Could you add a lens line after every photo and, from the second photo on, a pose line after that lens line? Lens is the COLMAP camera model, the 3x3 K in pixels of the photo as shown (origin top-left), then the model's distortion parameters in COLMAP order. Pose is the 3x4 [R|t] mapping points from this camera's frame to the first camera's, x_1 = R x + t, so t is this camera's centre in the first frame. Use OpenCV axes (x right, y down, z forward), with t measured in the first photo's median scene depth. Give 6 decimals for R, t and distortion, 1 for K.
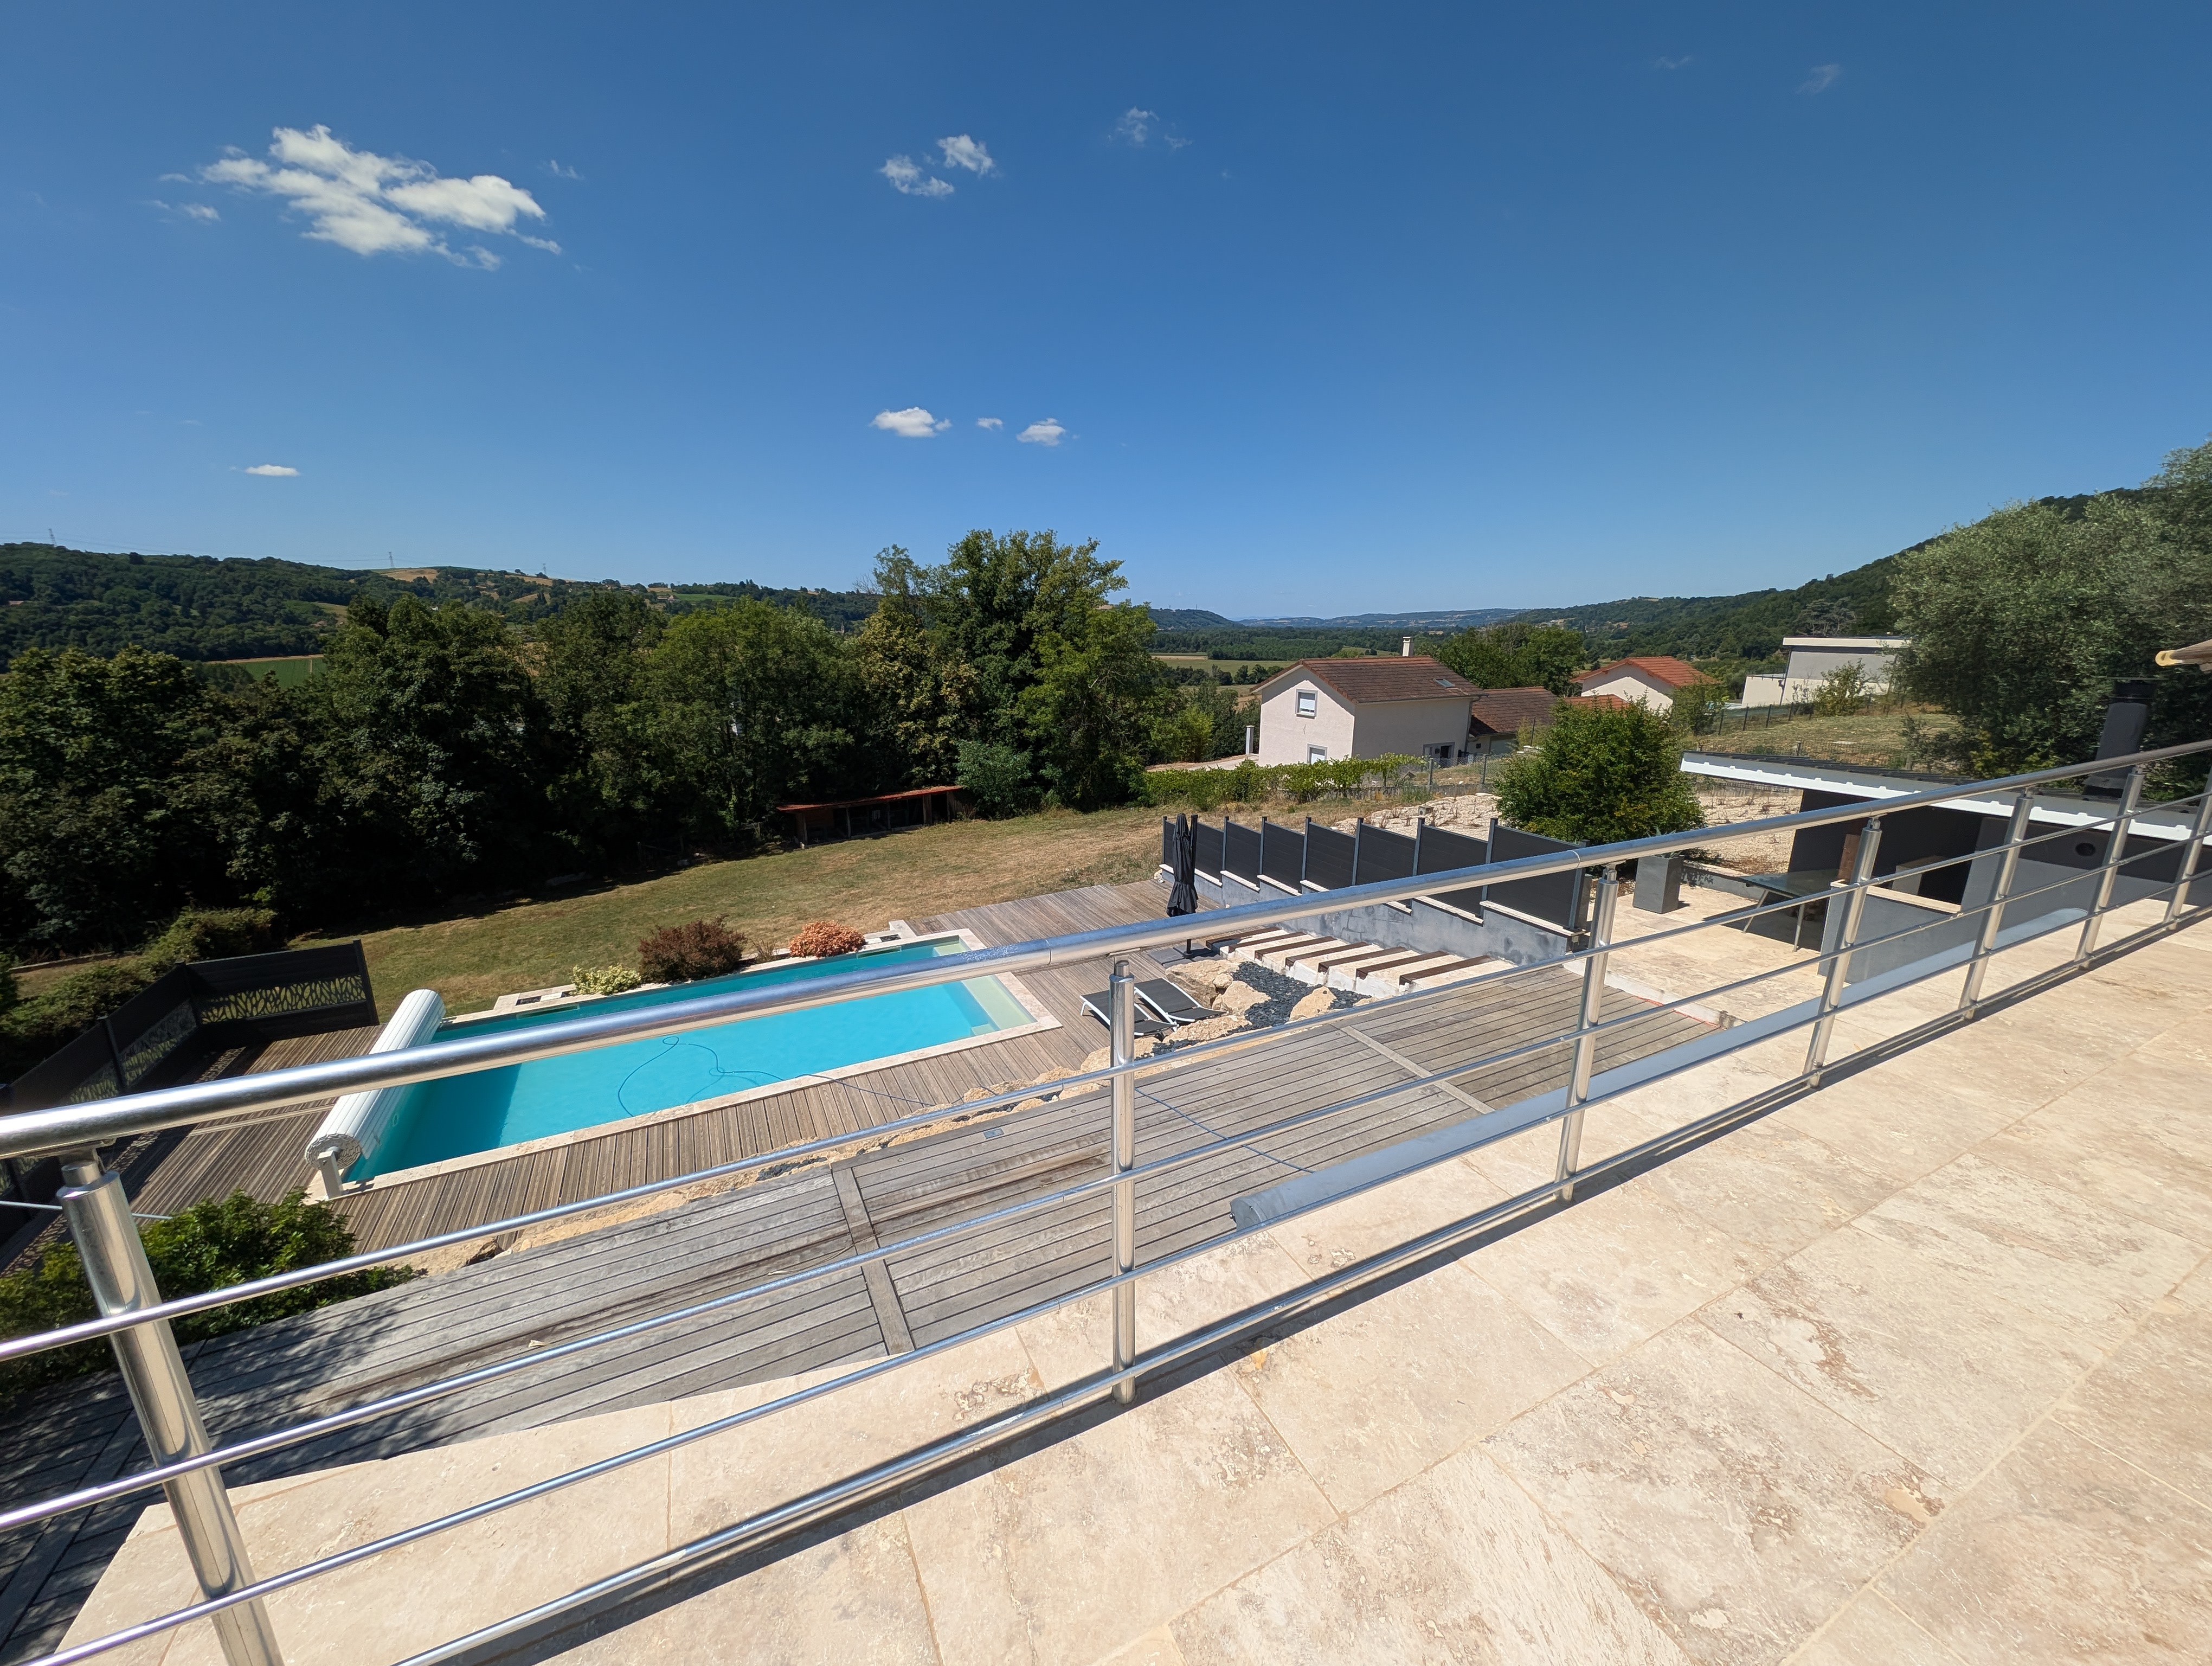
lens RADIAL K [[829.1, 0, 1091.3], [0, 829.1, 827.0], [0, 0, 1]] dist [0.018815, -0.008742]
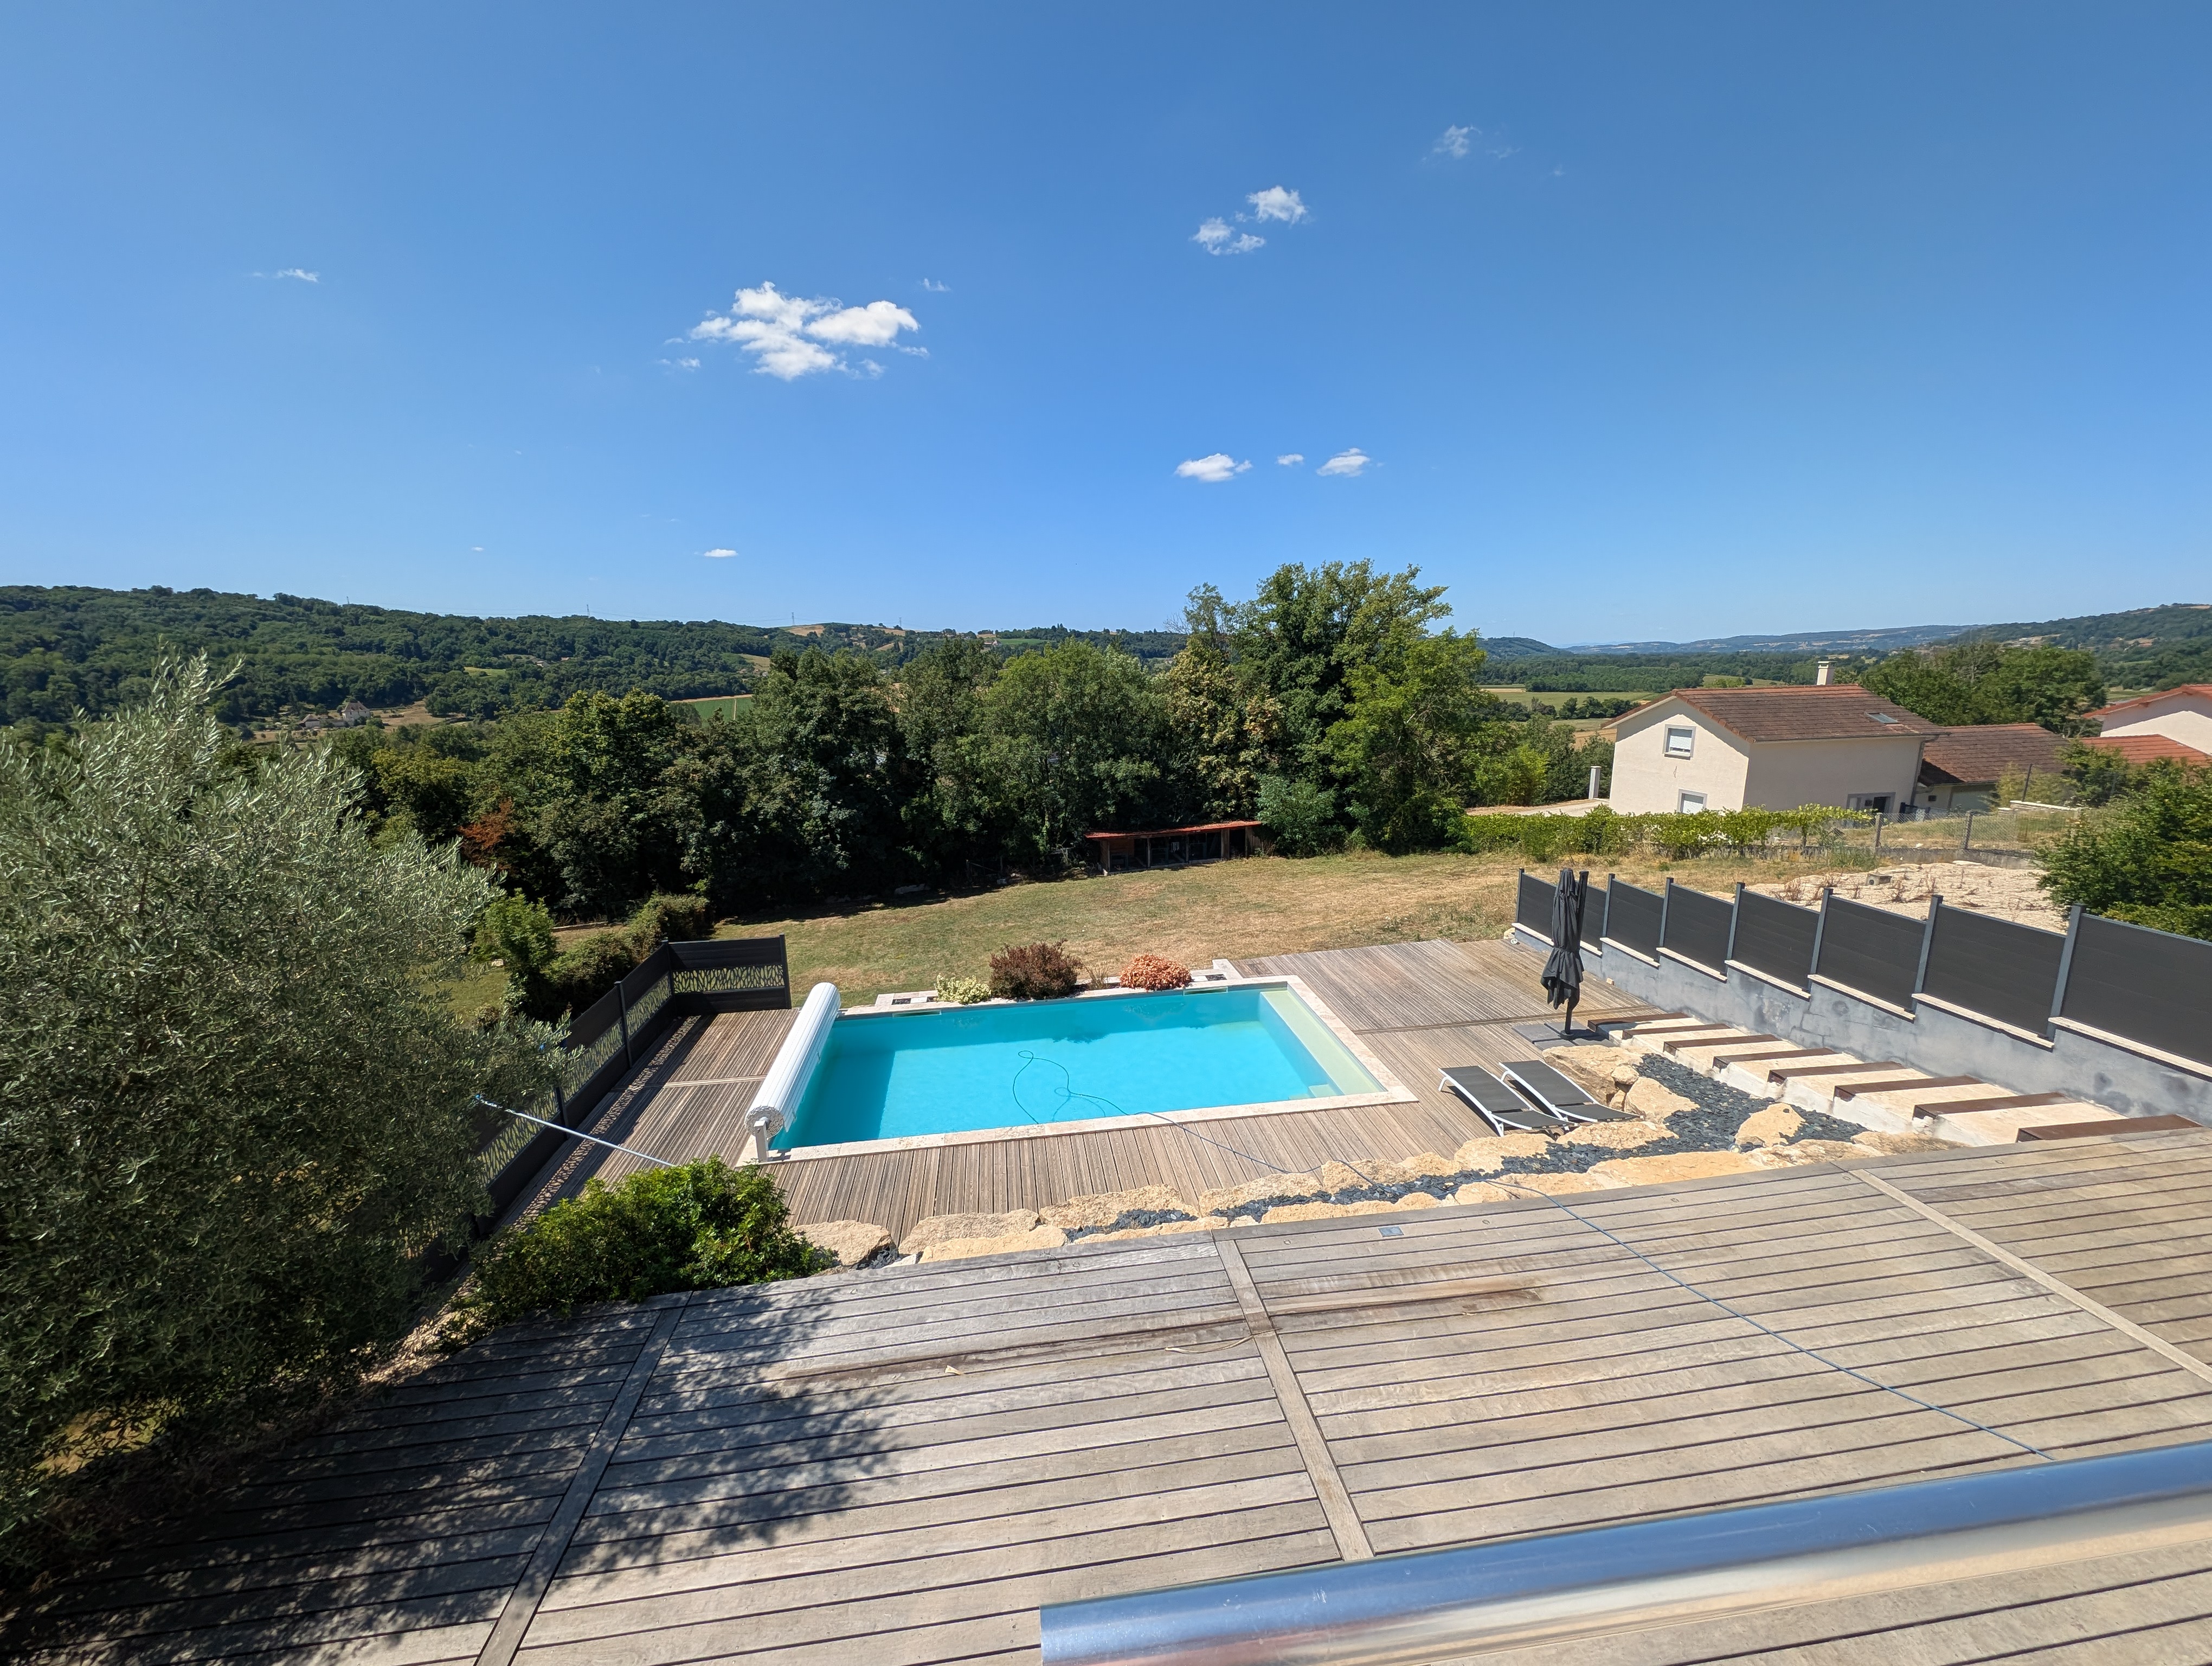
lens RADIAL K [[826.8, 0, 1094.9], [0, 826.8, 828.2], [0, 0, 1]] dist [0.019971, -0.008968]
pose [[0.944238, 0.044812, -0.326200, -0.030045], [-0.057571, 0.997904, -0.029560, -0.001868], [0.324192, 0.046692, 0.944838, 0.011732]]
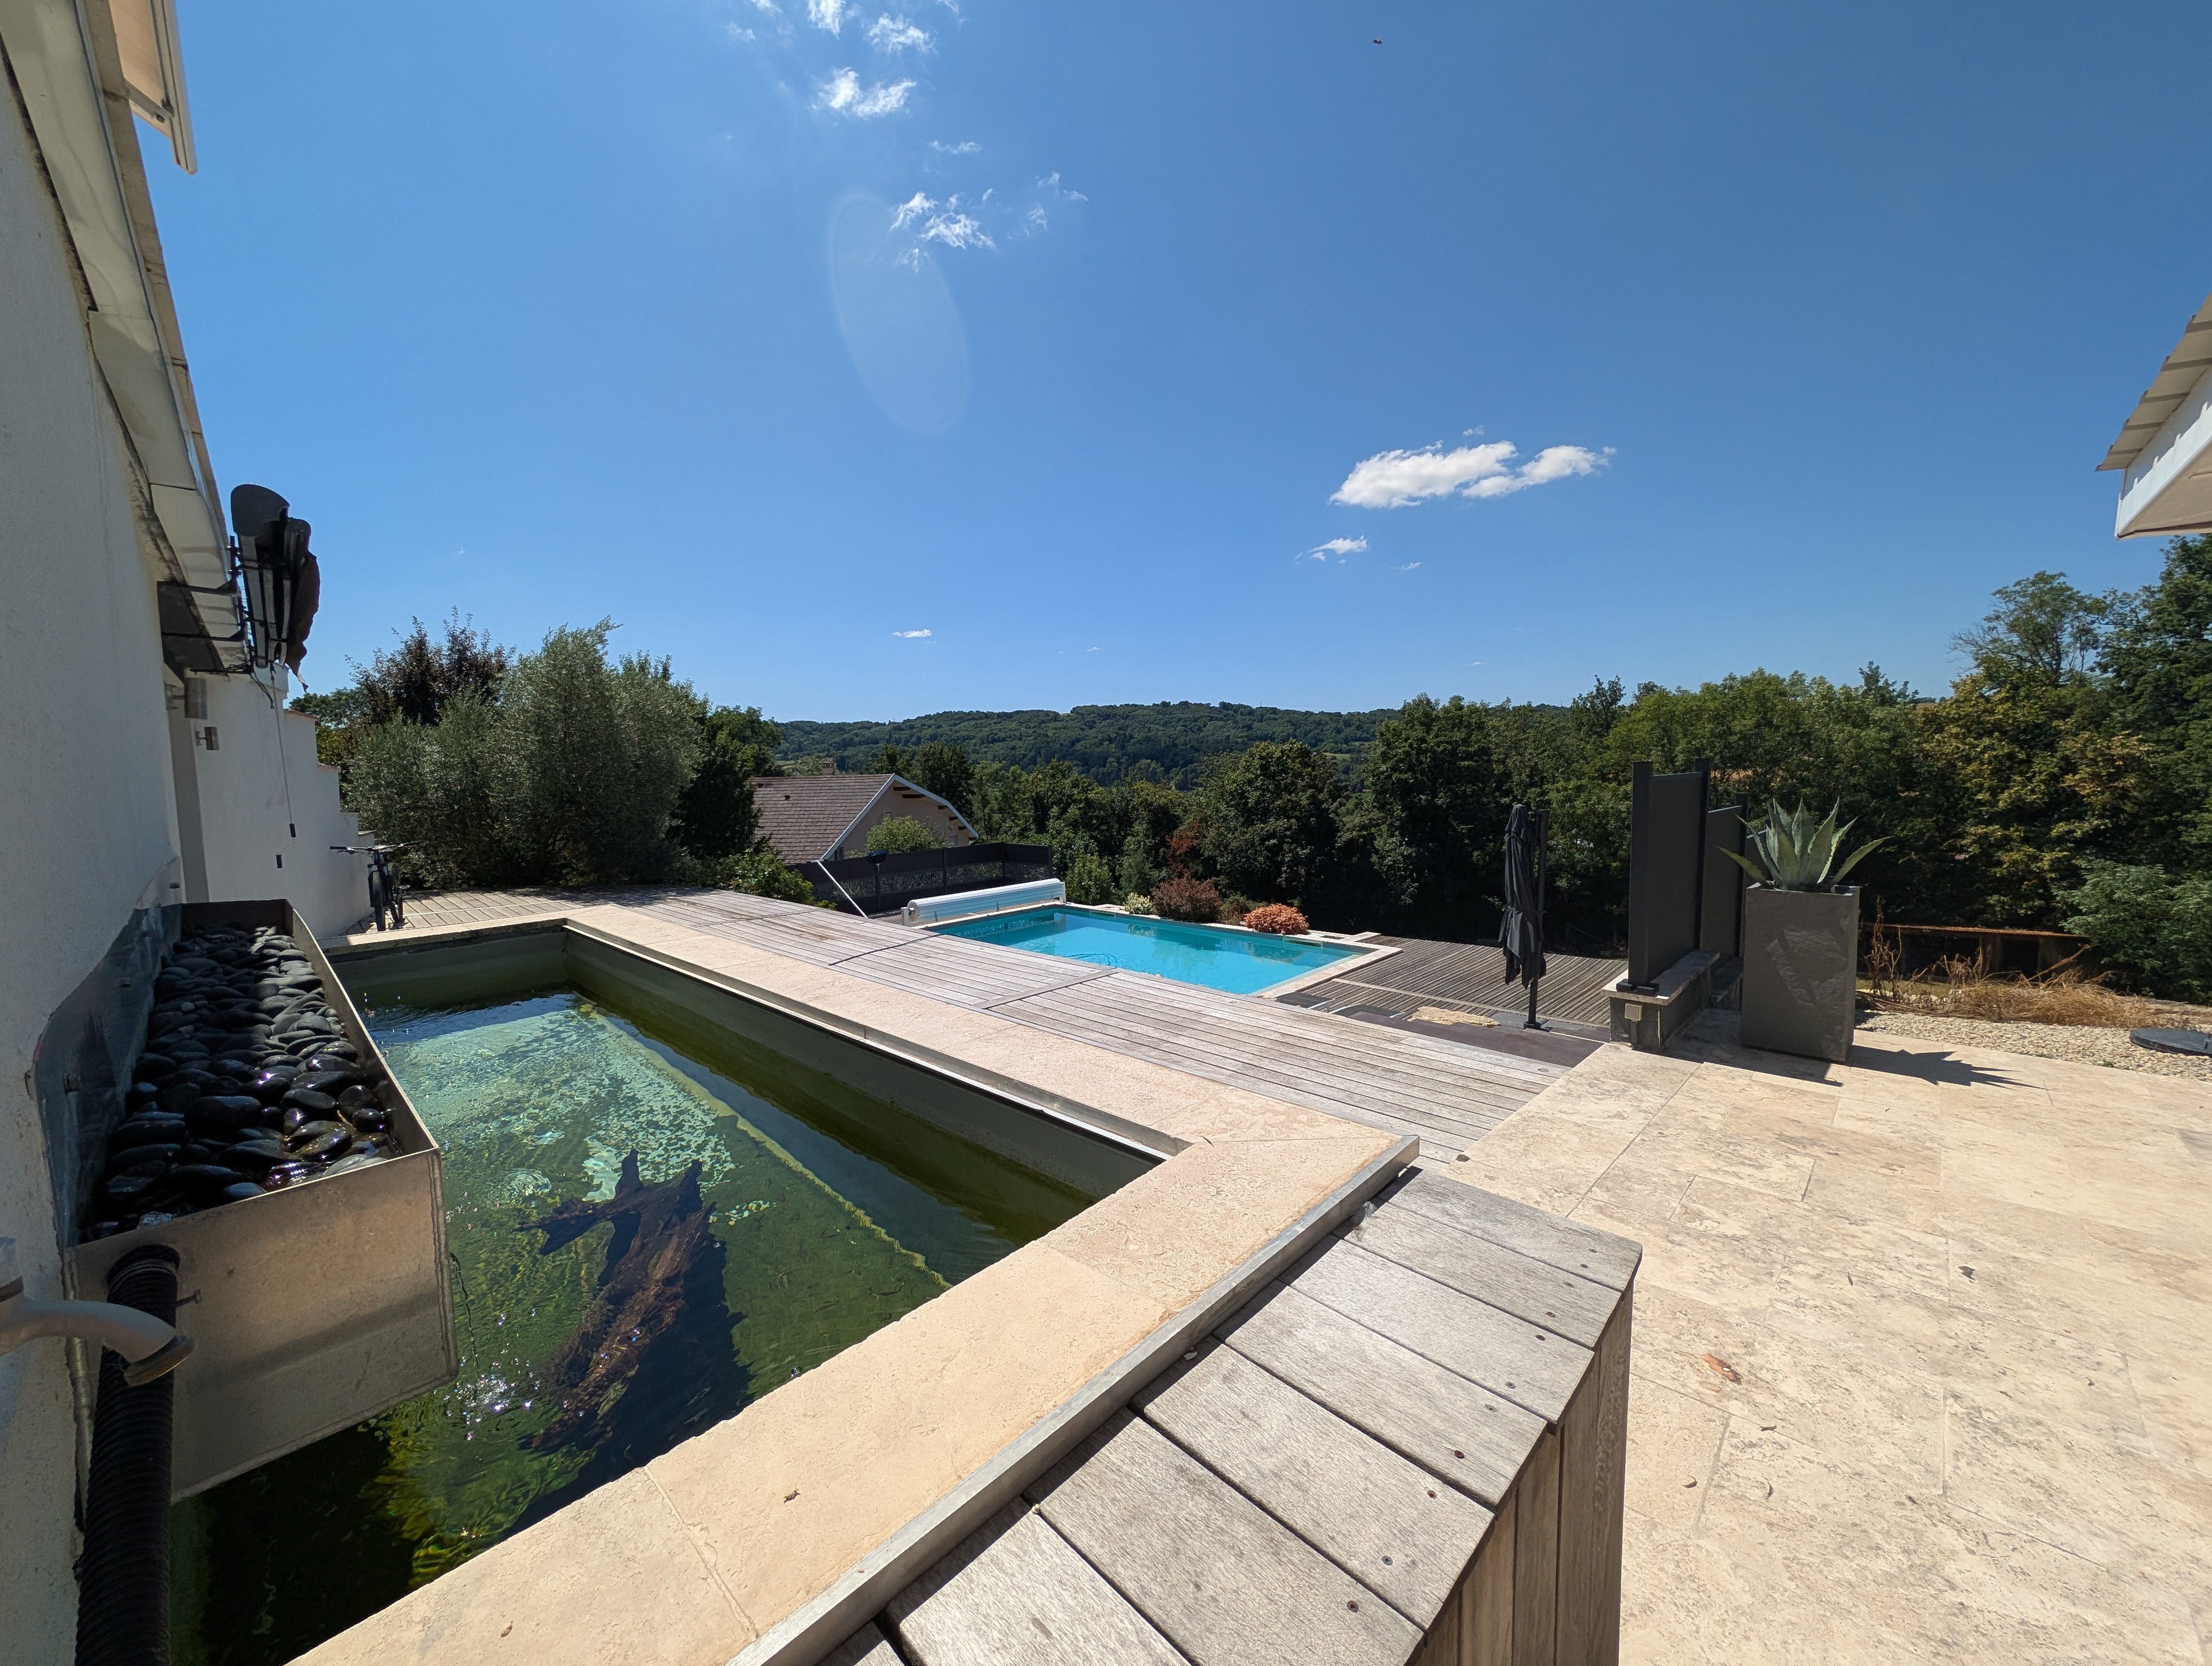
lens RADIAL K [[835.2, 0, 1098.4], [0, 835.2, 839.7], [0, 0, 1]] dist [-0.002754, -0.000233]
pose [[0.313875, 0.074499, -0.946537, 0.260538], [-0.203231, 0.979083, 0.009669, 0.030481], [0.927459, 0.189331, 0.322450, 0.186148]]
